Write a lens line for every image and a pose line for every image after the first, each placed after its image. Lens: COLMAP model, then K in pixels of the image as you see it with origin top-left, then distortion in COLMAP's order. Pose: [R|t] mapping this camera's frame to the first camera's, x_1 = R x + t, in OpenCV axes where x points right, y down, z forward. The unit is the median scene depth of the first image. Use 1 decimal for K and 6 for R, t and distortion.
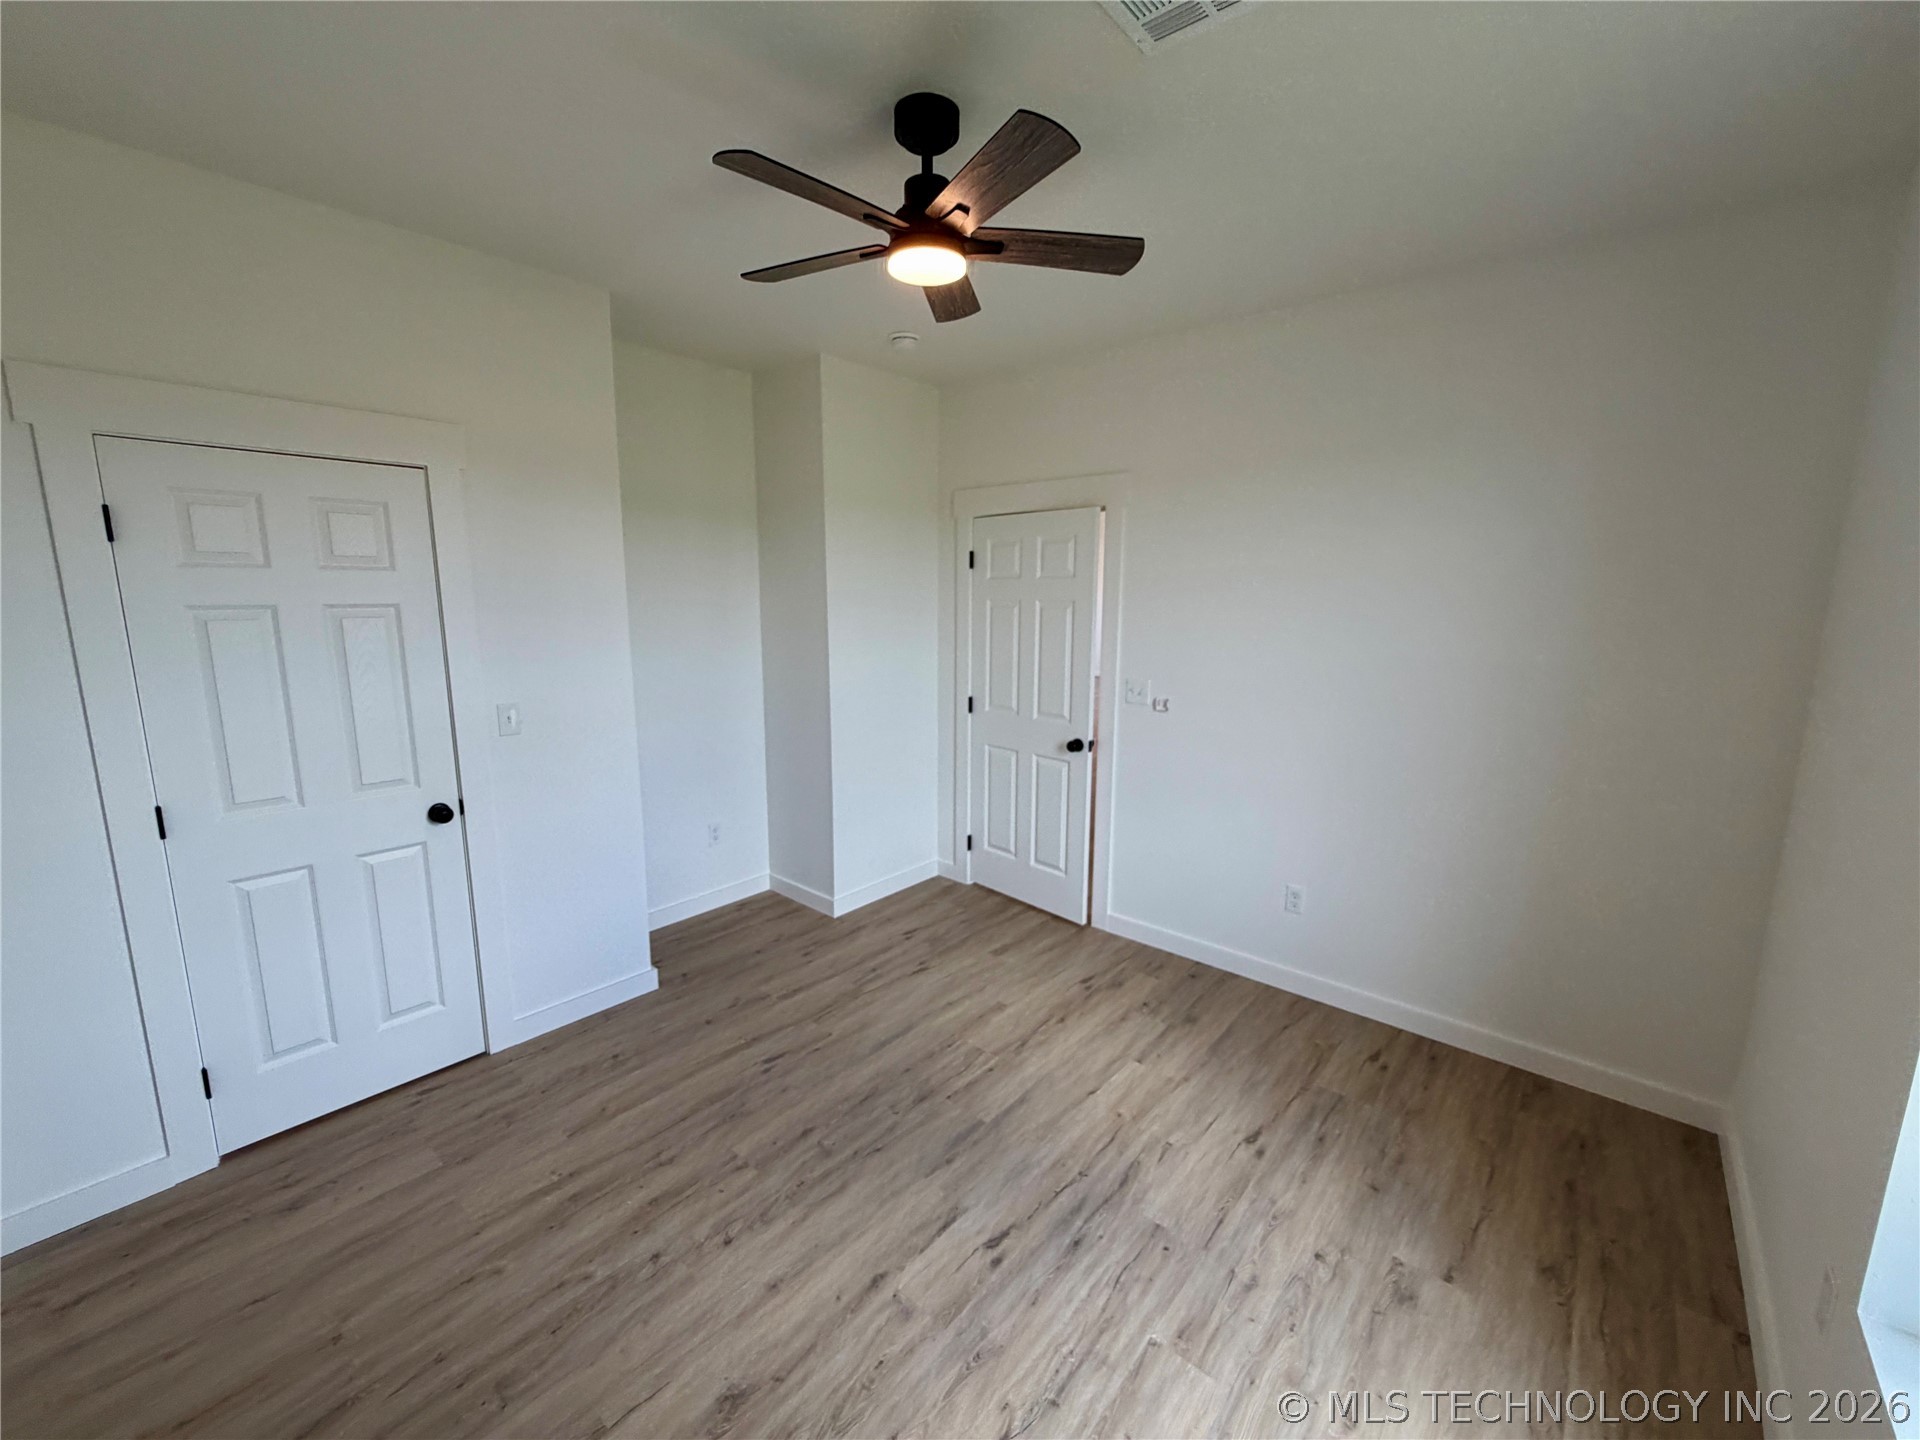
lens RADIAL K [[766.7, 0, 948.8], [0, 766.7, 724.2], [0, 0, 1]] dist [0.003057, -0.000331]
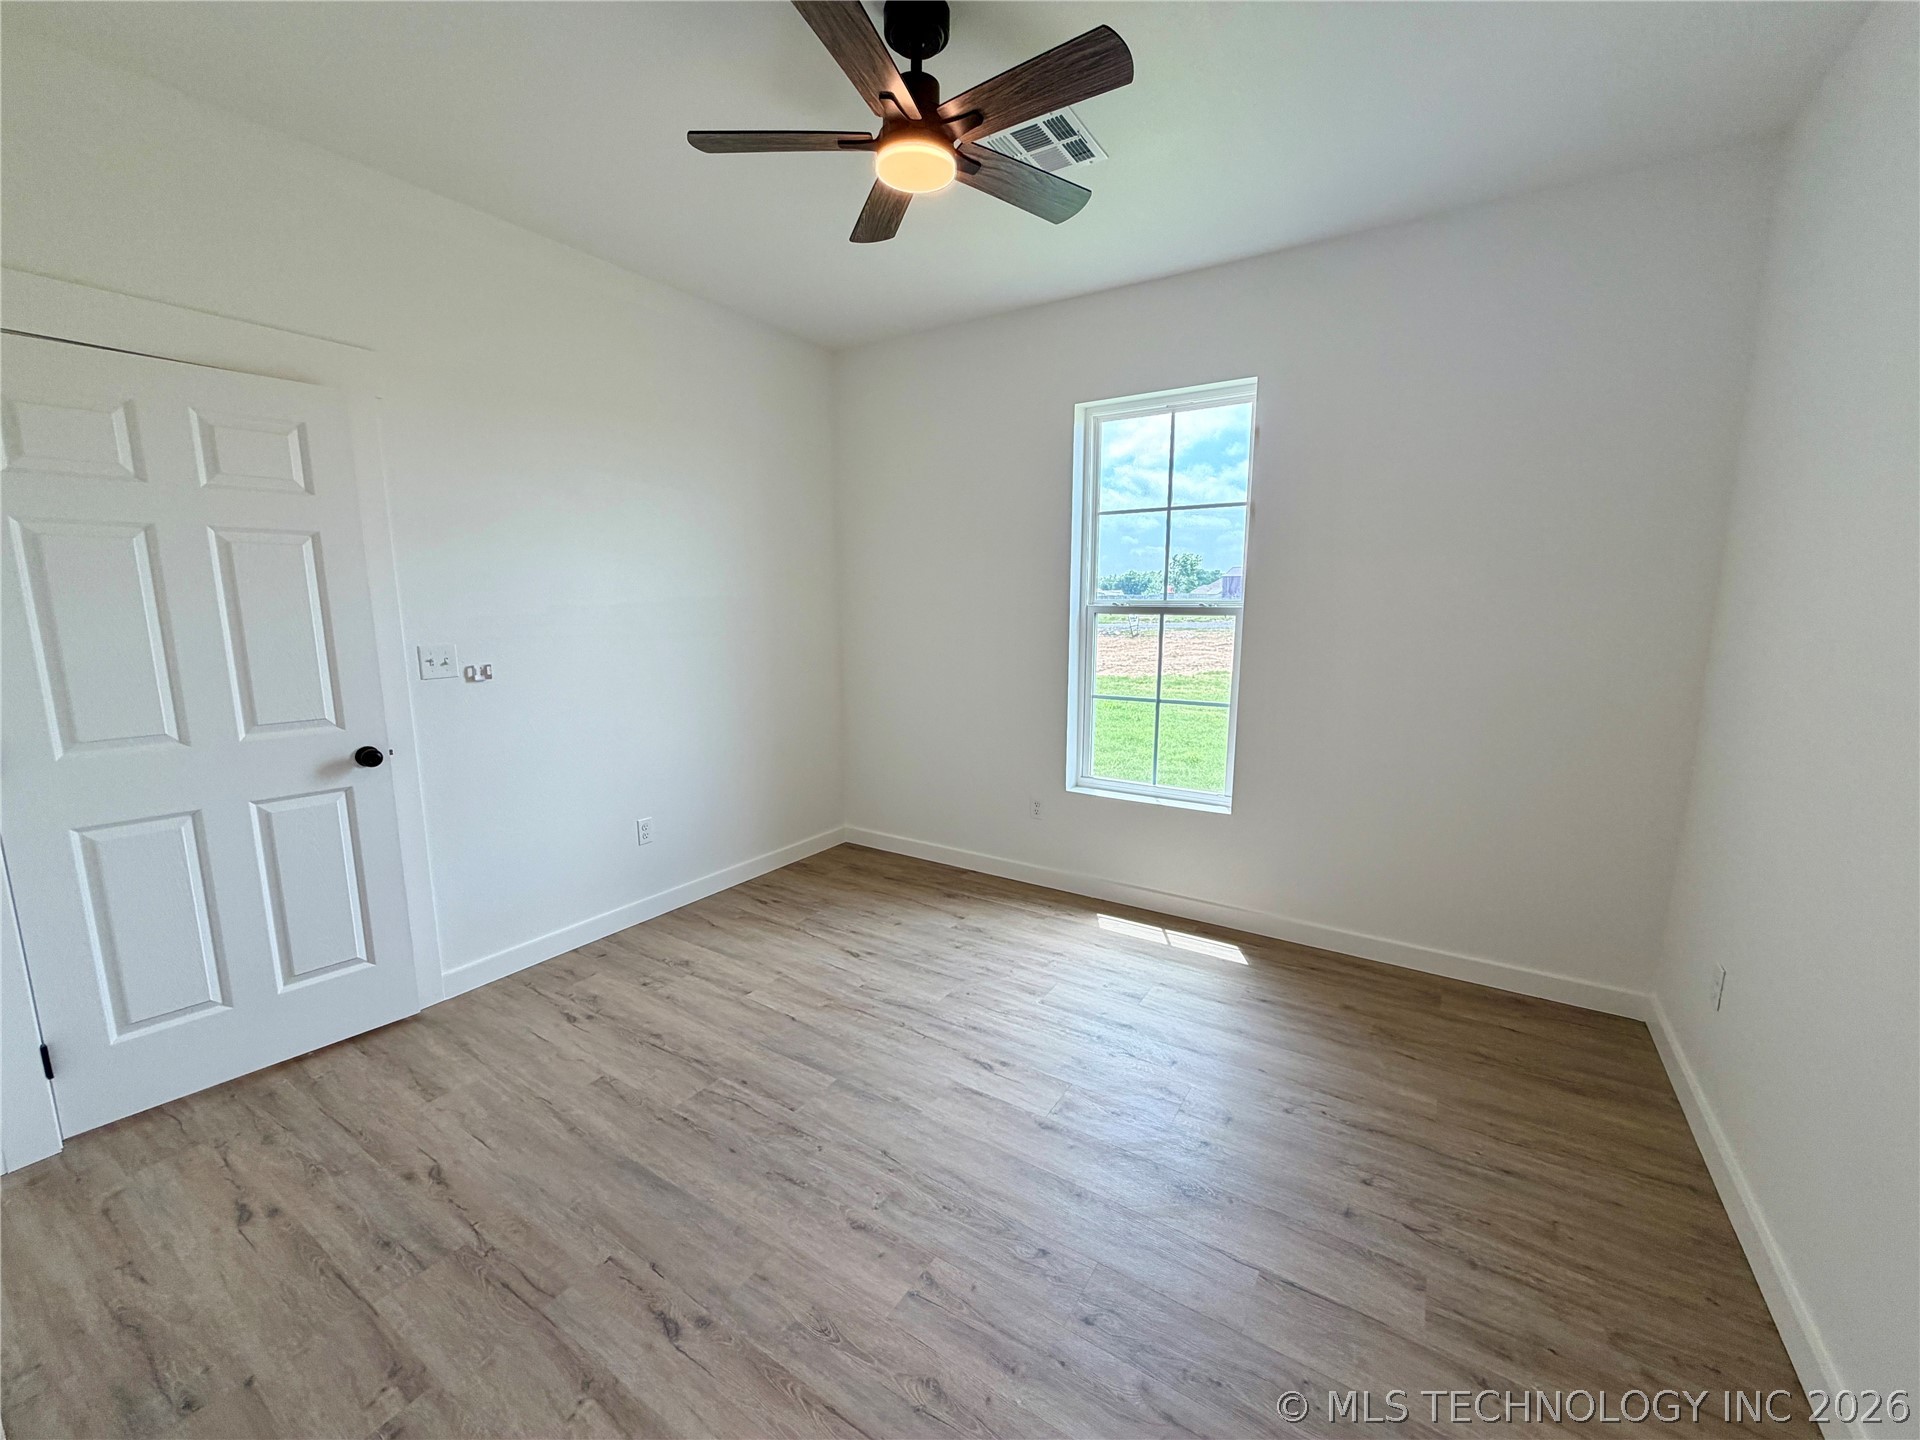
lens RADIAL K [[766.7, 0, 955.3], [0, 766.7, 719.5], [0, 0, 1]] dist [0.003057, -0.000331]
pose [[-0.142286, -0.161002, 0.976644, -0.770842], [0.170925, 0.967864, 0.184457, -0.055550], [-0.974956, 0.193178, -0.110195, 0.819785]]
